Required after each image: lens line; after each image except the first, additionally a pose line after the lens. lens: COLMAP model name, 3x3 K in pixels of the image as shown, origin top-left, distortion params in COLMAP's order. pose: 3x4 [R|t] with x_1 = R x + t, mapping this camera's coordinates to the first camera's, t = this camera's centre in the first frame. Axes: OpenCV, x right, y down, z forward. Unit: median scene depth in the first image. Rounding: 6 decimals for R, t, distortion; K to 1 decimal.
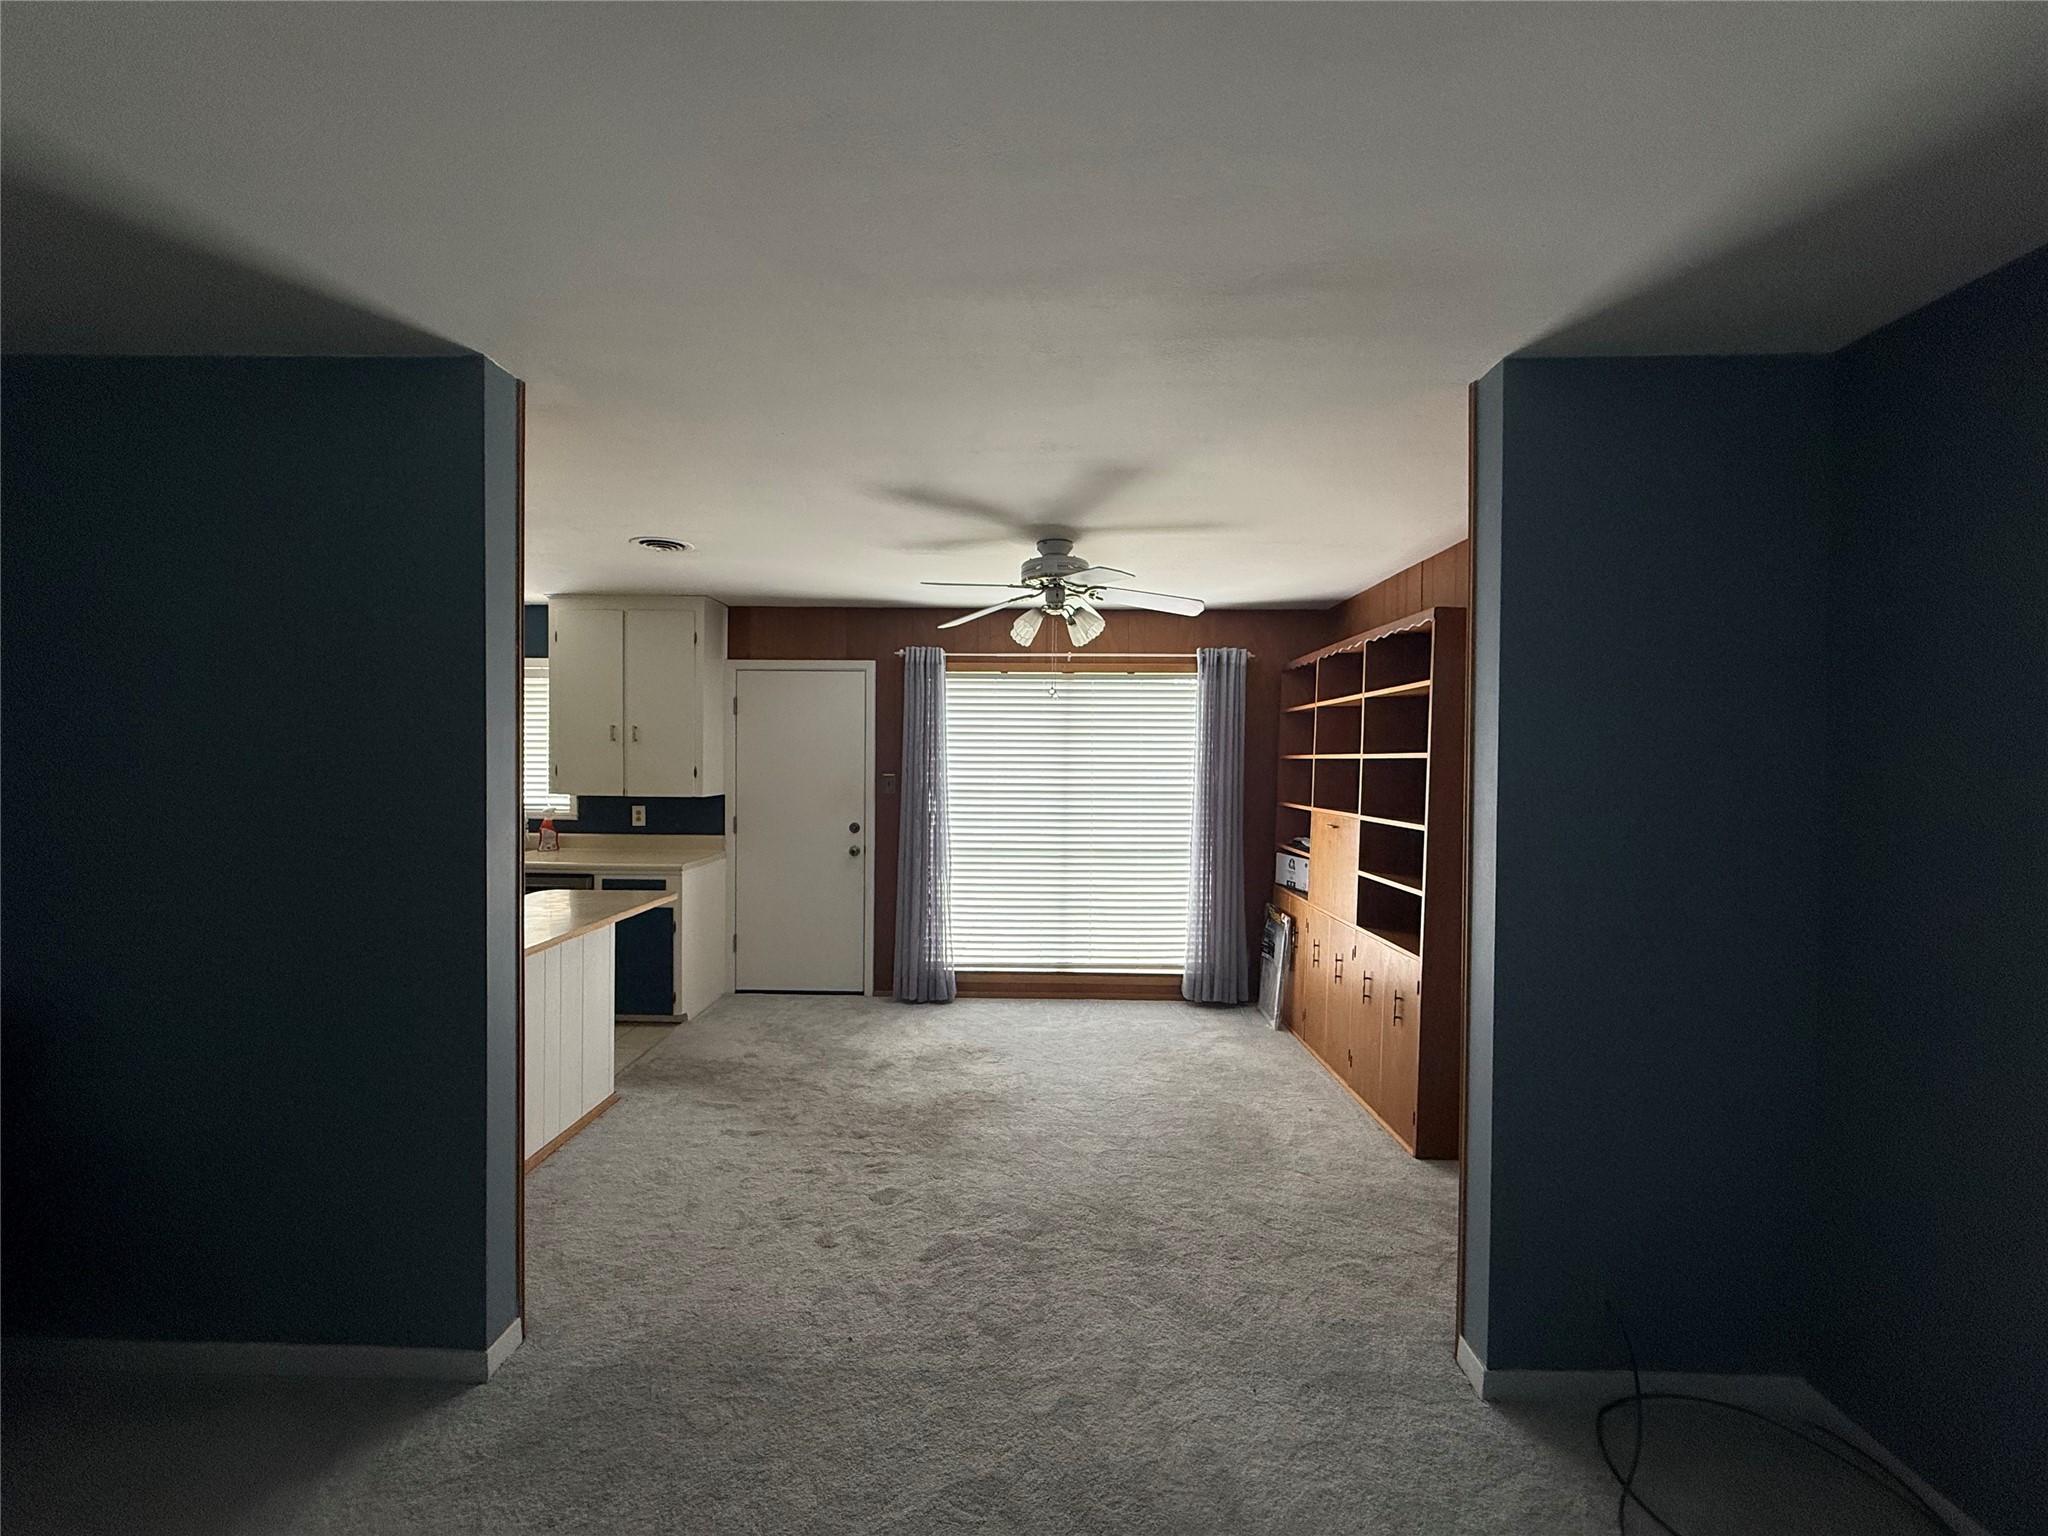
lens RADIAL K [[814.9, 0, 1019.1], [0, 814.9, 771.4], [0, 0, 1]] dist [0.000022, -0.000316]
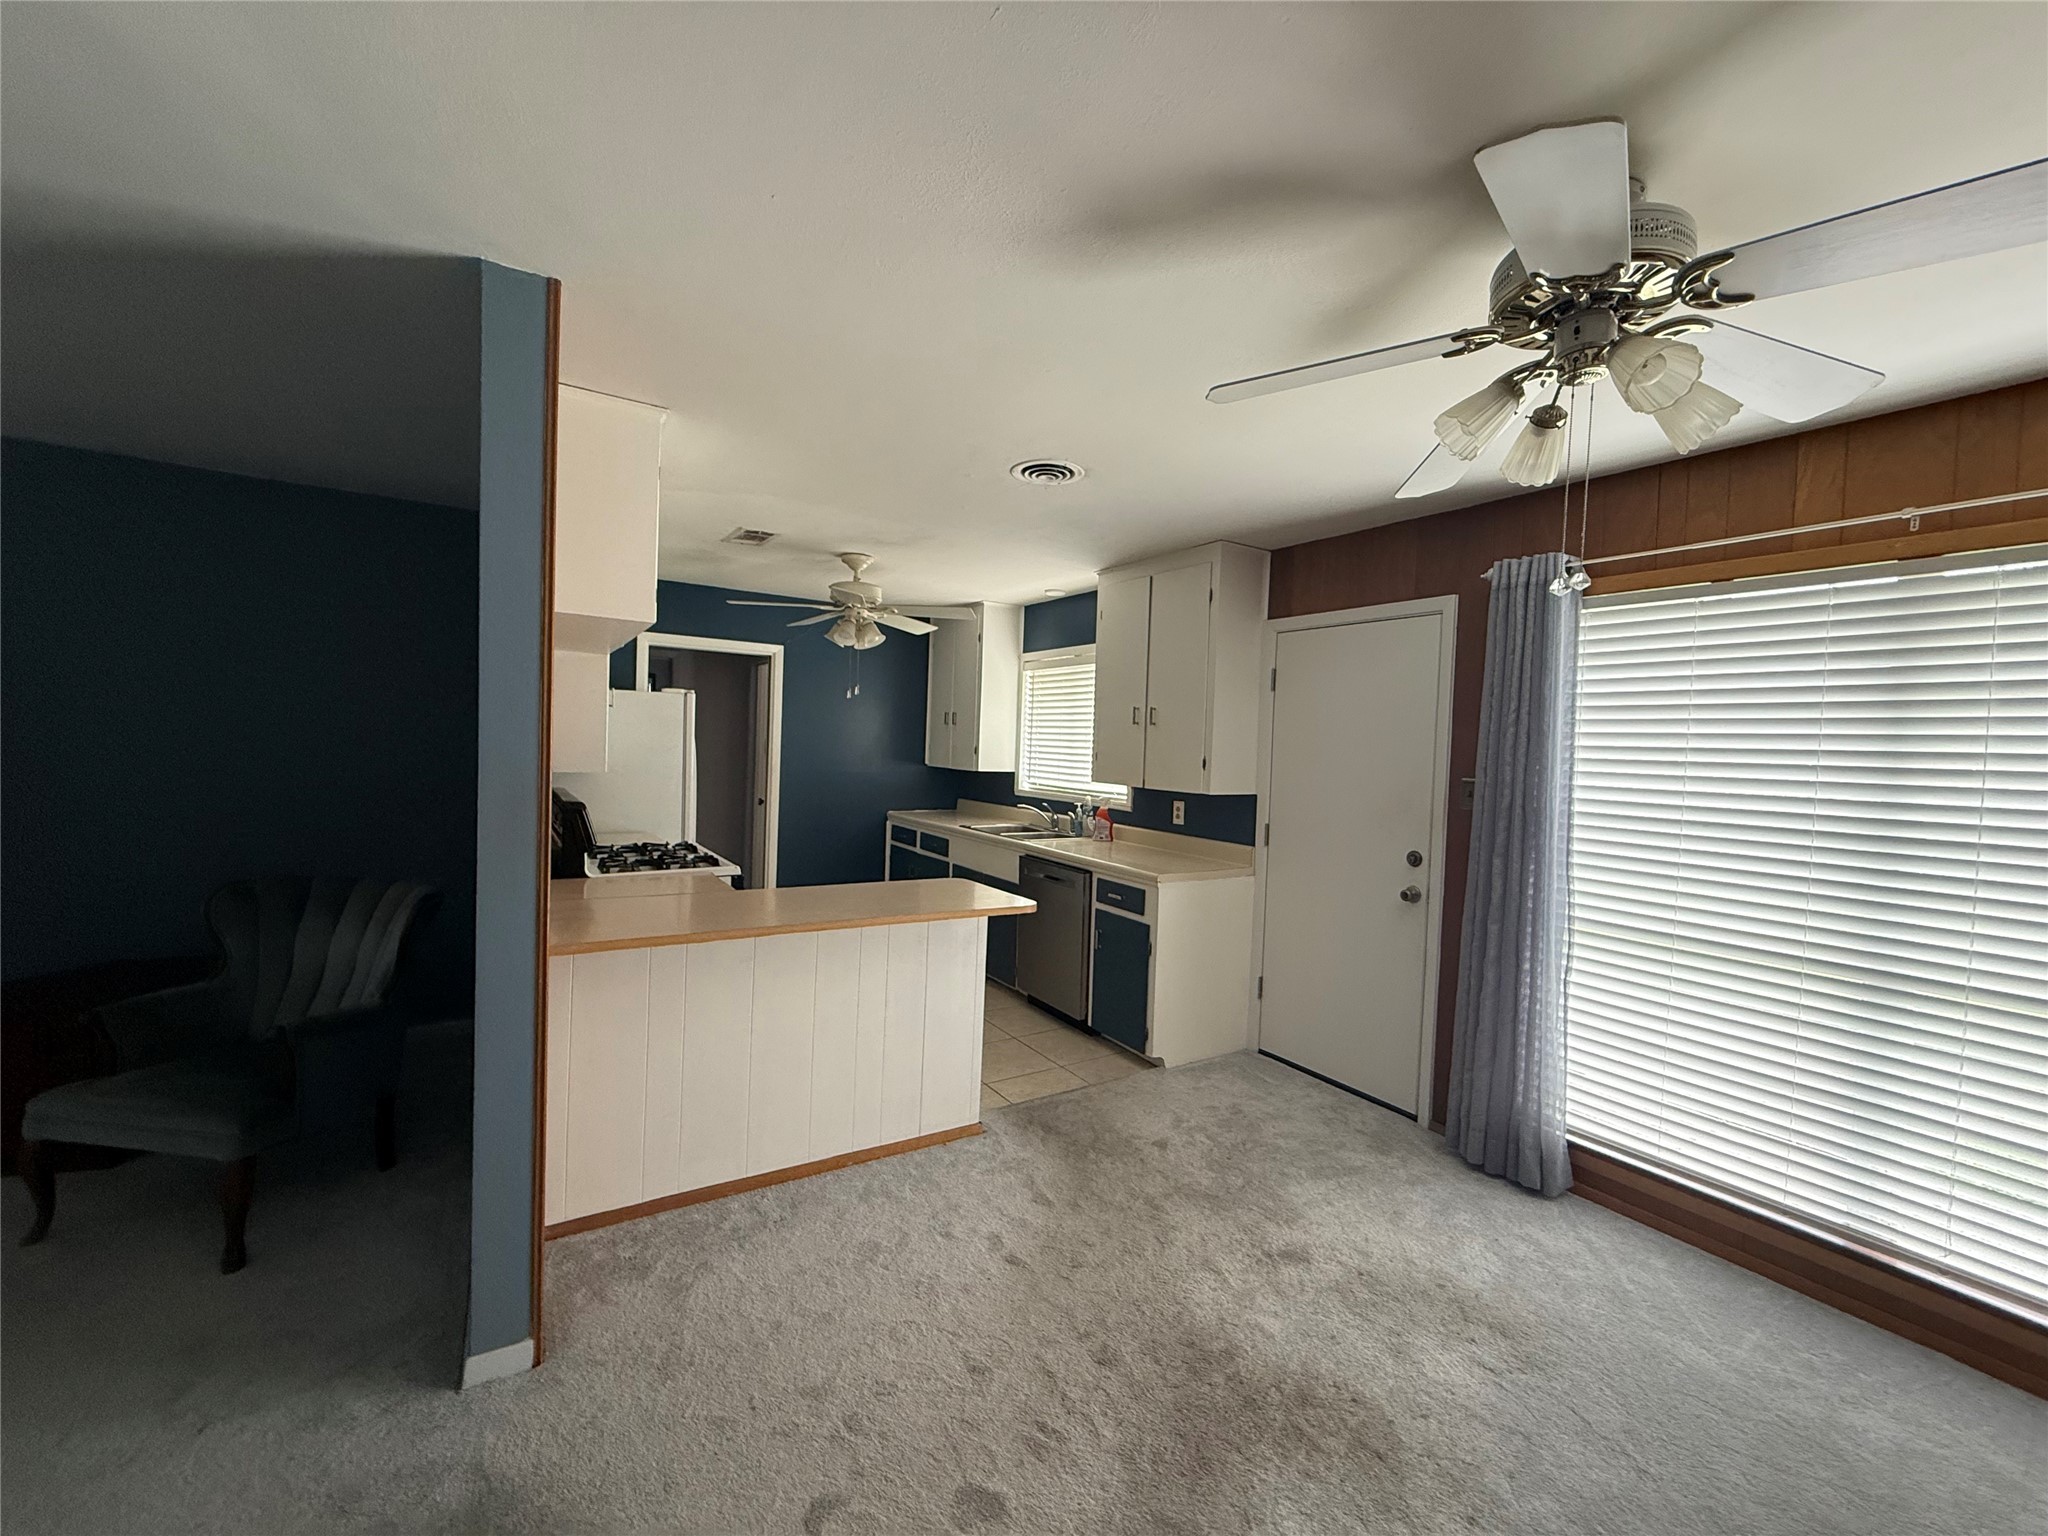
lens RADIAL K [[814.9, 0, 1019.1], [0, 814.9, 771.4], [0, 0, 1]] dist [0.000022, -0.000316]
pose [[0.547532, 0.040280, -0.835815, 0.175092], [-0.045652, 0.998791, 0.018228, 0.002662], [0.835539, 0.028177, 0.548709, 0.409027]]
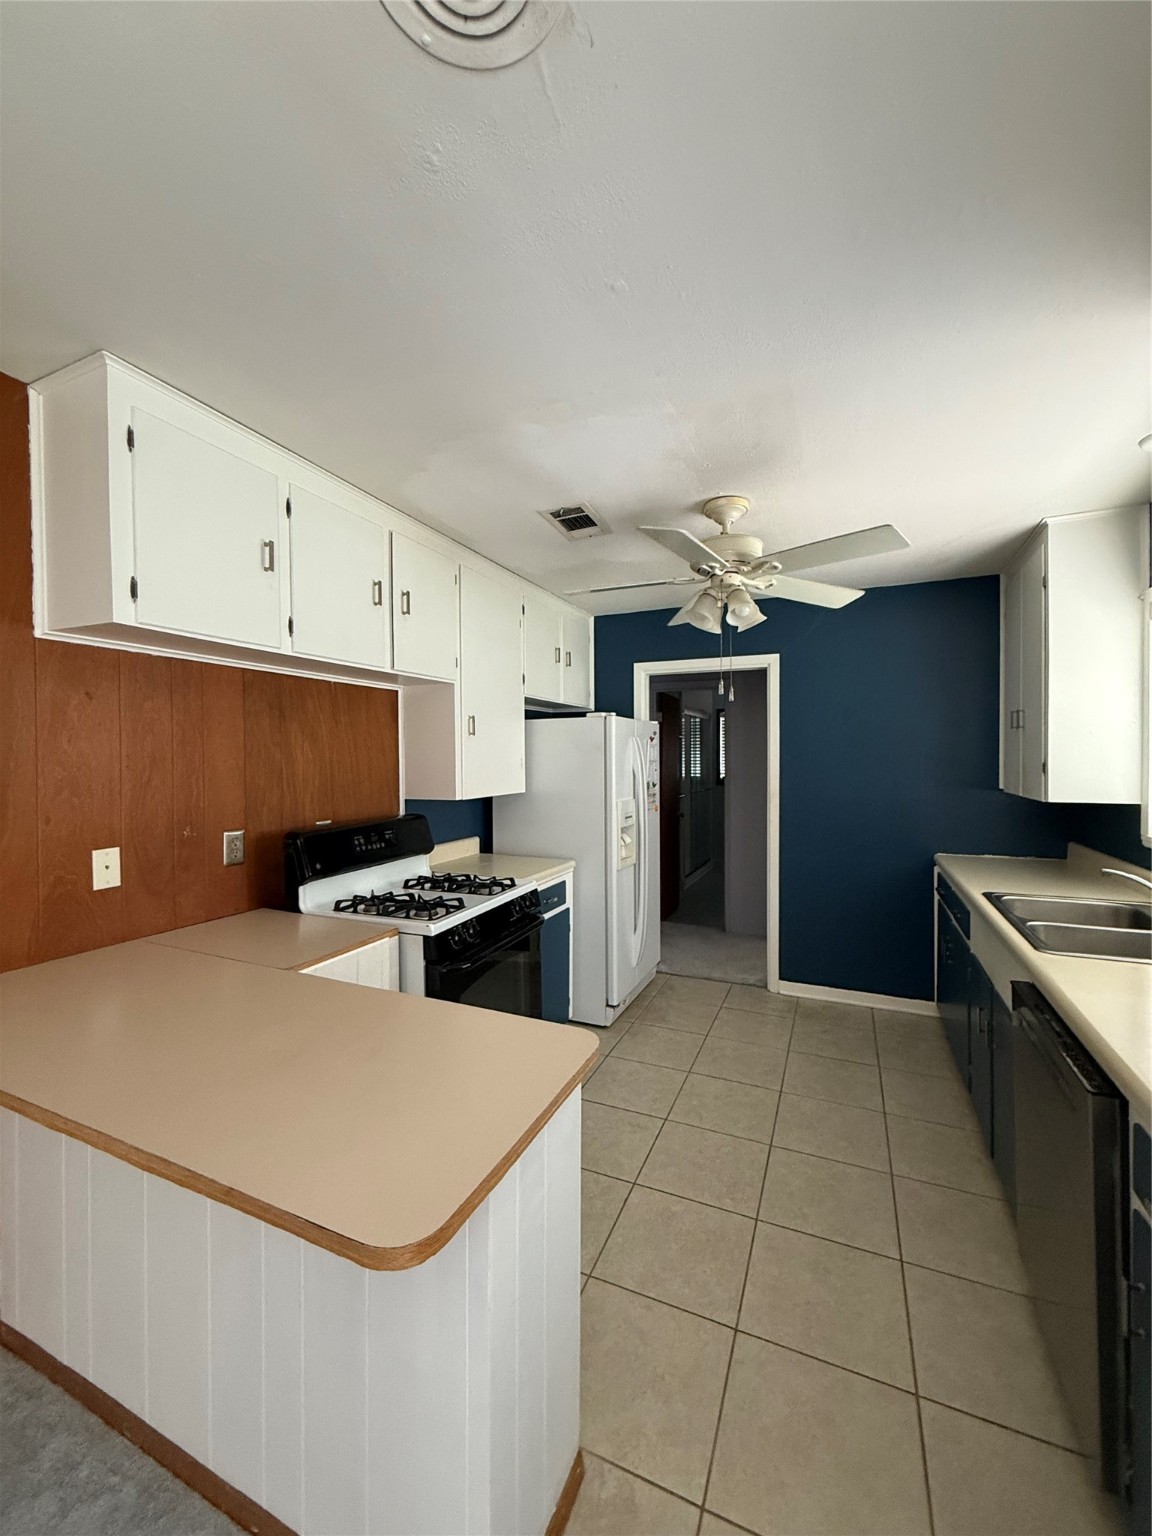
lens RADIAL K [[611.2, 0, 574.7], [0, 611.2, 764.5], [0, 0, 1]] dist [0.000022, -0.000316]
pose [[-0.399143, 0.000697, -0.916889, -0.199353], [-0.014050, 0.999878, 0.006877, -0.004131], [0.916781, 0.015628, -0.399084, 0.844690]]
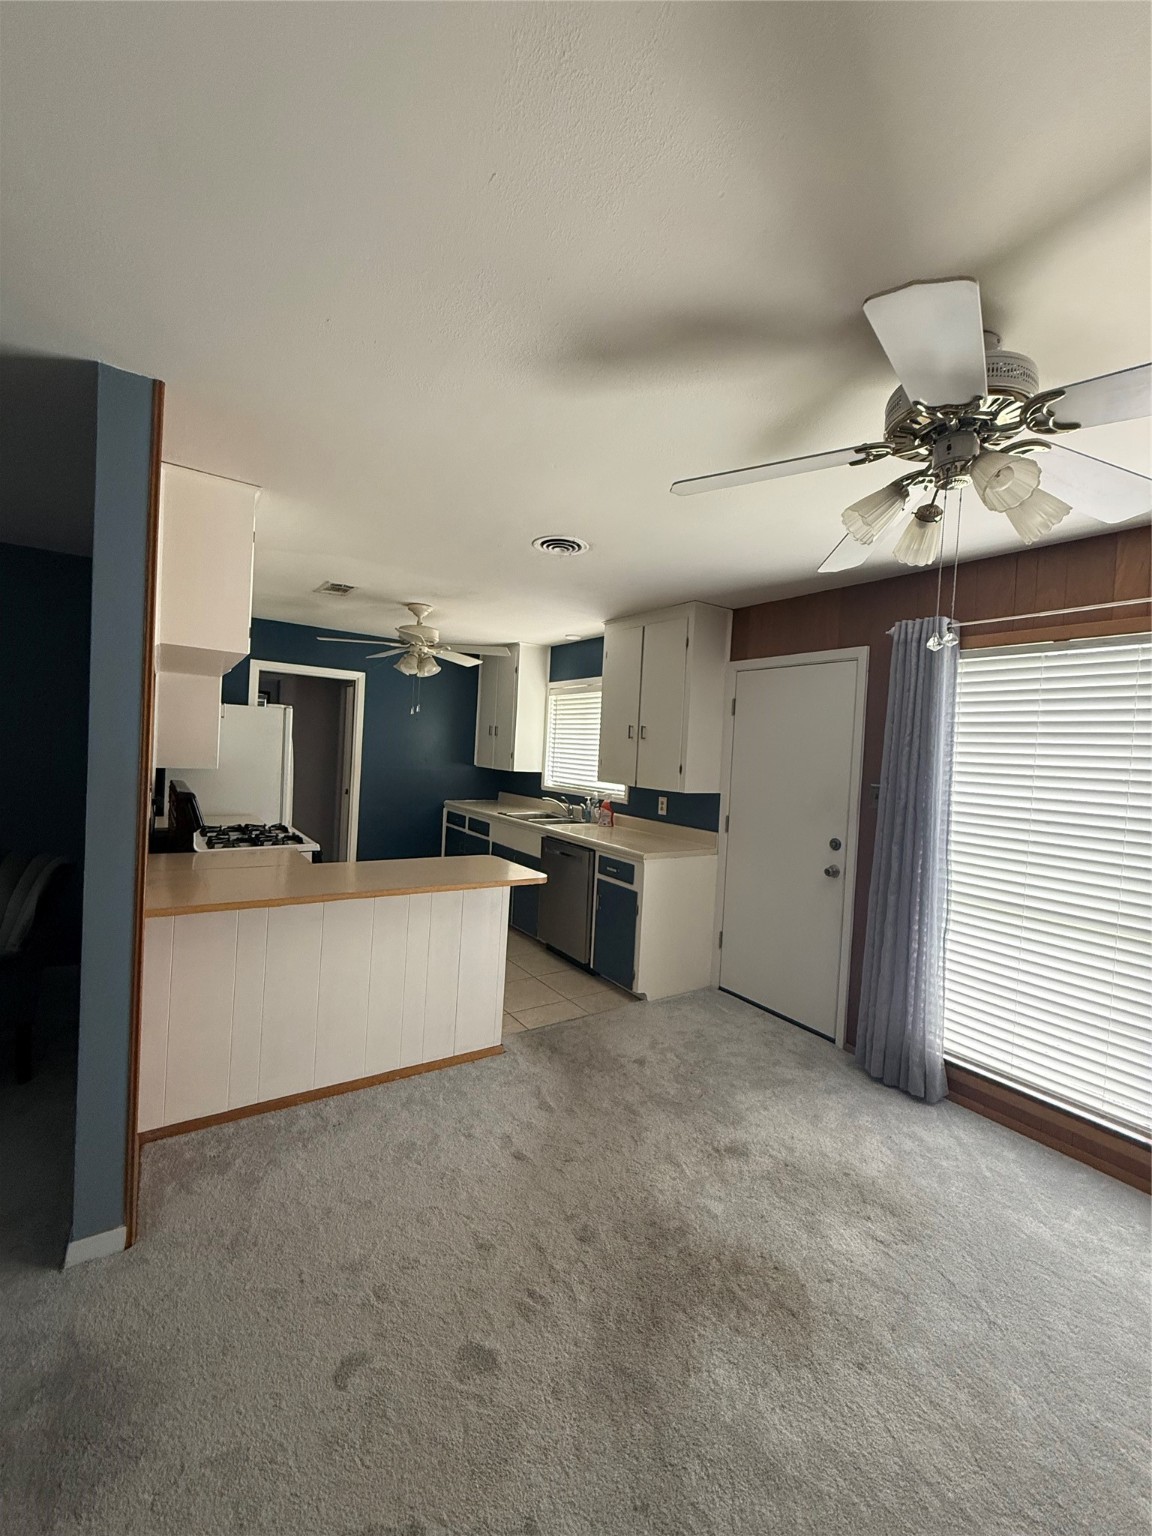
lens RADIAL K [[611.2, 0, 574.7], [0, 611.2, 764.5], [0, 0, 1]] dist [0.000022, -0.000316]
pose [[0.574791, 0.041865, -0.817228, 0.173096], [-0.061895, 0.998054, 0.007595, -0.002569], [0.815956, 0.046217, 0.576264, 0.432046]]
